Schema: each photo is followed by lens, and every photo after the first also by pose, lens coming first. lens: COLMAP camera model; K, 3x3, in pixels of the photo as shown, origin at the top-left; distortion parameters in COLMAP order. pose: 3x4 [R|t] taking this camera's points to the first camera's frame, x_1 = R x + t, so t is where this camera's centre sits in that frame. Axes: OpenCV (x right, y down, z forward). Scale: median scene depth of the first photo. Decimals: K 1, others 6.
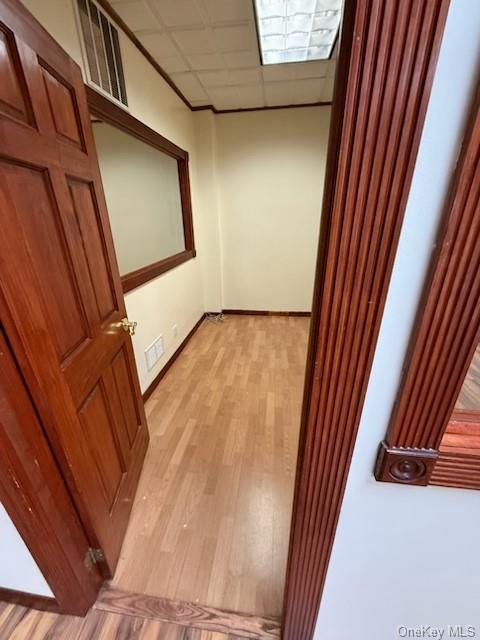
lens RADIAL K [[252.2, 0, 239.1], [0, 252.2, 317.7], [0, 0, 1]] dist [-0.000961, -0.000016]
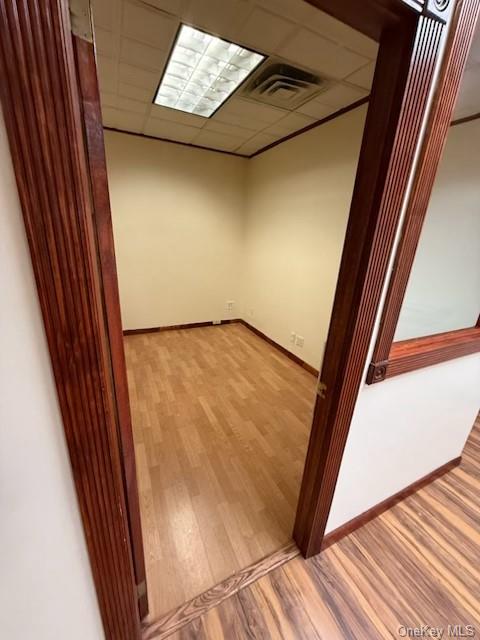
lens RADIAL K [[252.2, 0, 237.8], [0, 252.2, 318.3], [0, 0, 1]] dist [-0.000961, -0.000016]
pose [[0.832539, -0.114046, 0.542100, -0.356009], [0.146282, 0.989104, -0.016569, 0.002746], [-0.534304, 0.093093, 0.840151, -0.044732]]
